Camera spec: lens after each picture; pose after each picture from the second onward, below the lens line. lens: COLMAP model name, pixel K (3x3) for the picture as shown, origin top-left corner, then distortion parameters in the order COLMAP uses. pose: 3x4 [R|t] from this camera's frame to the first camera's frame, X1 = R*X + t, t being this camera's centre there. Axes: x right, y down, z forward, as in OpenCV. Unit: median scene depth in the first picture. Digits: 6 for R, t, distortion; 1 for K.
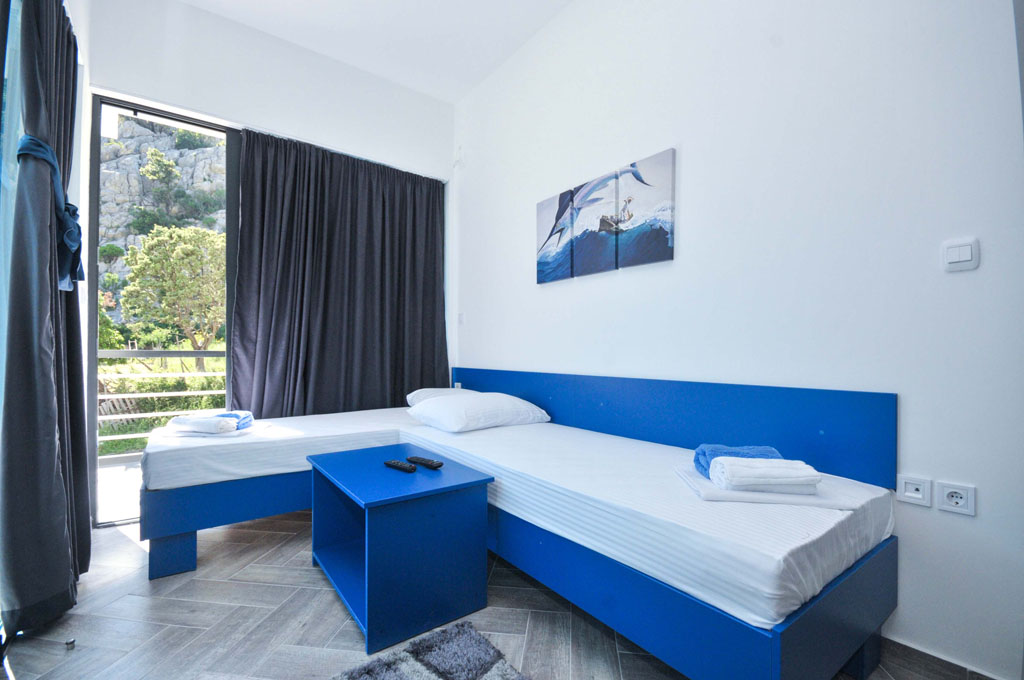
lens RADIAL K [[454.6, 0, 515.2], [0, 454.6, 343.4], [0, 0, 1]] dist [0.000868, 0.000049]
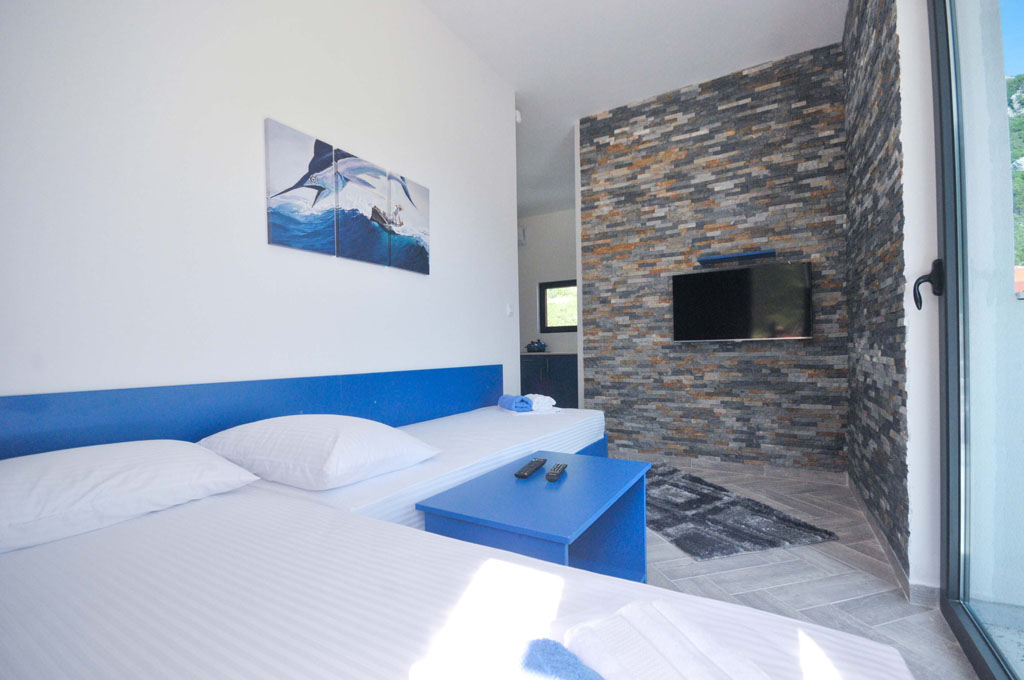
lens RADIAL K [[454.6, 0, 512.0], [0, 454.6, 344.1], [0, 0, 1]] dist [0.000868, 0.000049]
pose [[-0.380290, 0.008655, 0.924827, -0.784224], [-0.010545, 0.999851, -0.013694, 0.022344], [-0.924807, -0.014960, -0.380142, 1.059524]]
